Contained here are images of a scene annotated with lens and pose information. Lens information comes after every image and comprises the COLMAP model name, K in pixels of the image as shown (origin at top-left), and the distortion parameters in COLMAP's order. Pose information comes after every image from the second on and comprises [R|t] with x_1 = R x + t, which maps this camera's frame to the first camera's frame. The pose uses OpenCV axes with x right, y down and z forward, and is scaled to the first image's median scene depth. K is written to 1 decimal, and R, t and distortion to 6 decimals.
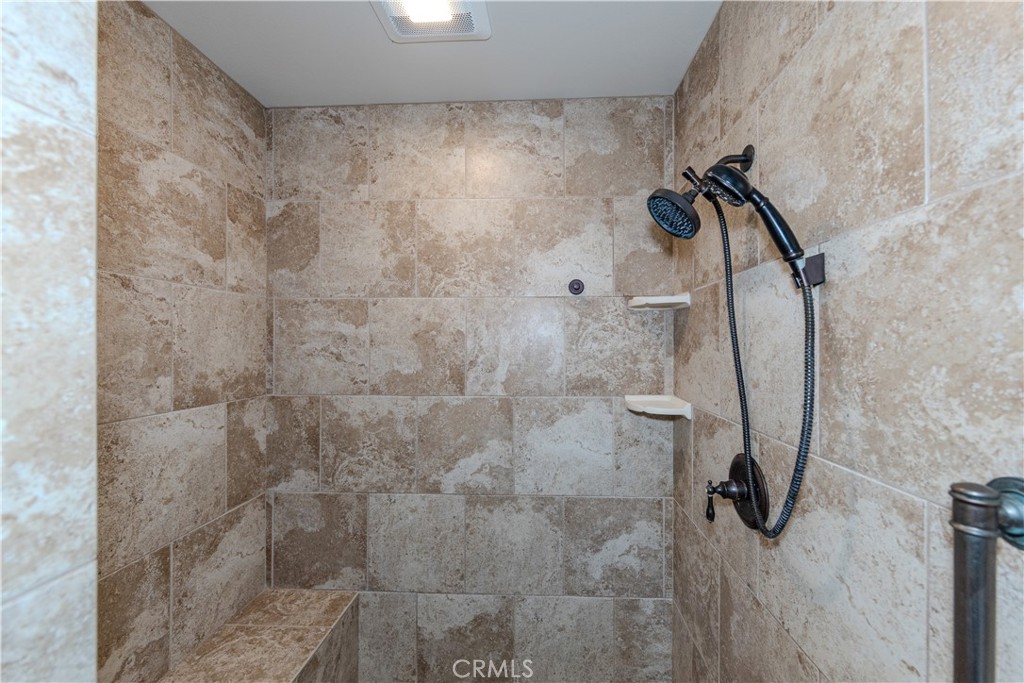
lens RADIAL K [[378.4, 0, 515.9], [0, 378.4, 343.1], [0, 0, 1]] dist [-0.000174, -0.000075]
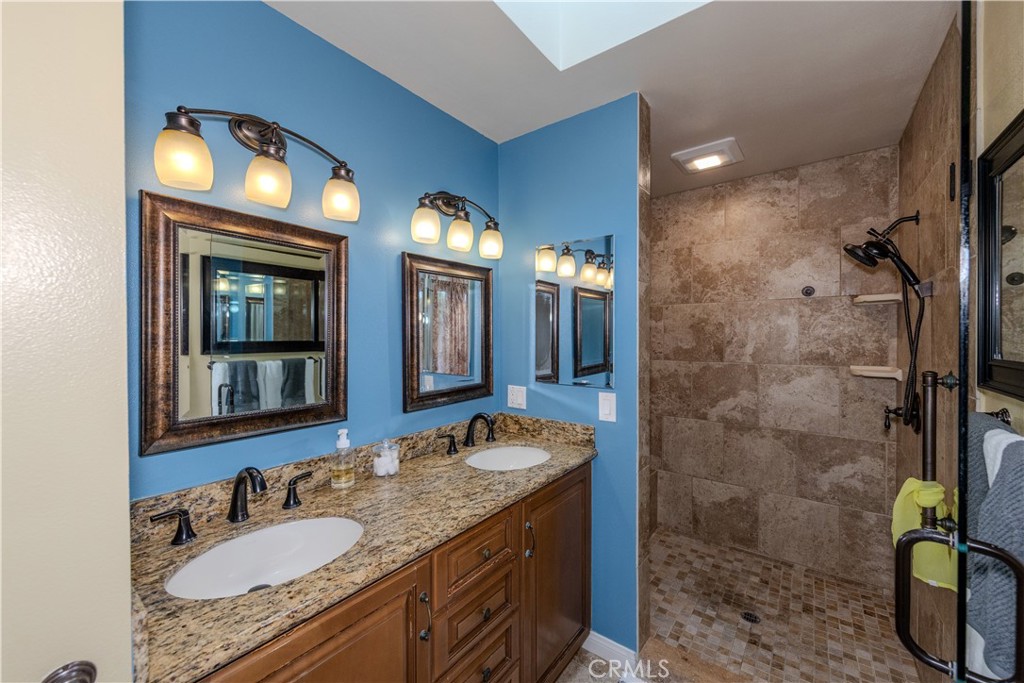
lens RADIAL K [[403.0, 0, 520.0], [0, 403.0, 342.3], [0, 0, 1]] dist [0.005639, -0.000364]
pose [[0.844830, 0.004441, -0.535016, 0.053722], [0.005191, 0.999850, 0.016496, 0.019549], [0.535009, -0.016714, 0.844681, -0.943644]]
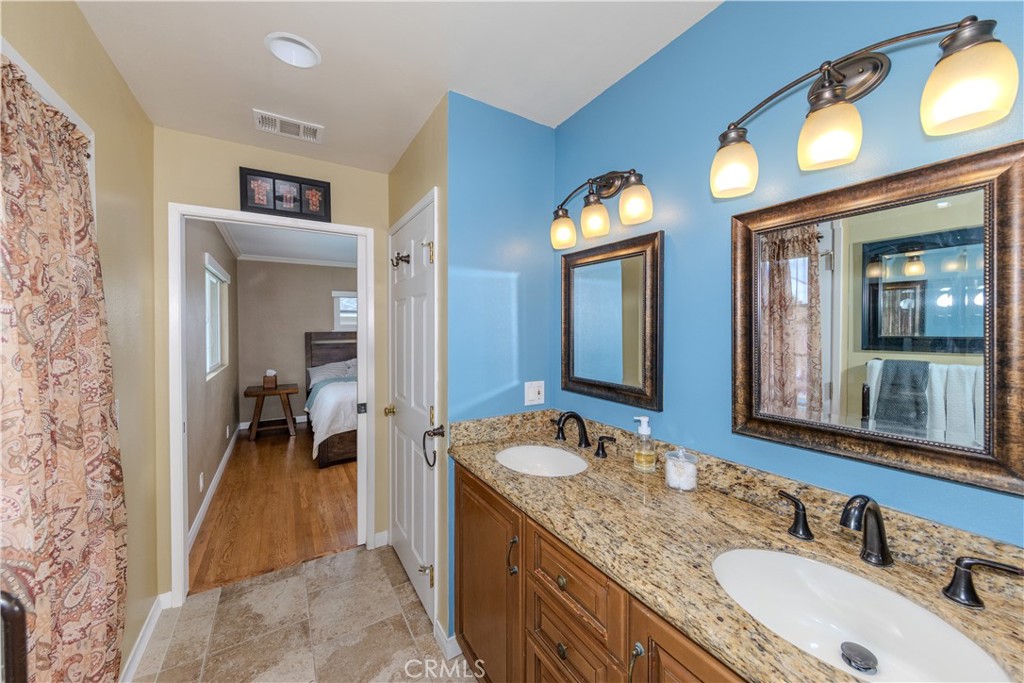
lens RADIAL K [[378.4, 0, 514.8], [0, 378.4, 333.6], [0, 0, 1]] dist [-0.000174, -0.000075]
pose [[-0.815799, -0.000020, -0.578335, -0.068310], [-0.006200, 0.999943, 0.008711, 0.031628], [0.578302, 0.010692, -0.815753, 2.030782]]
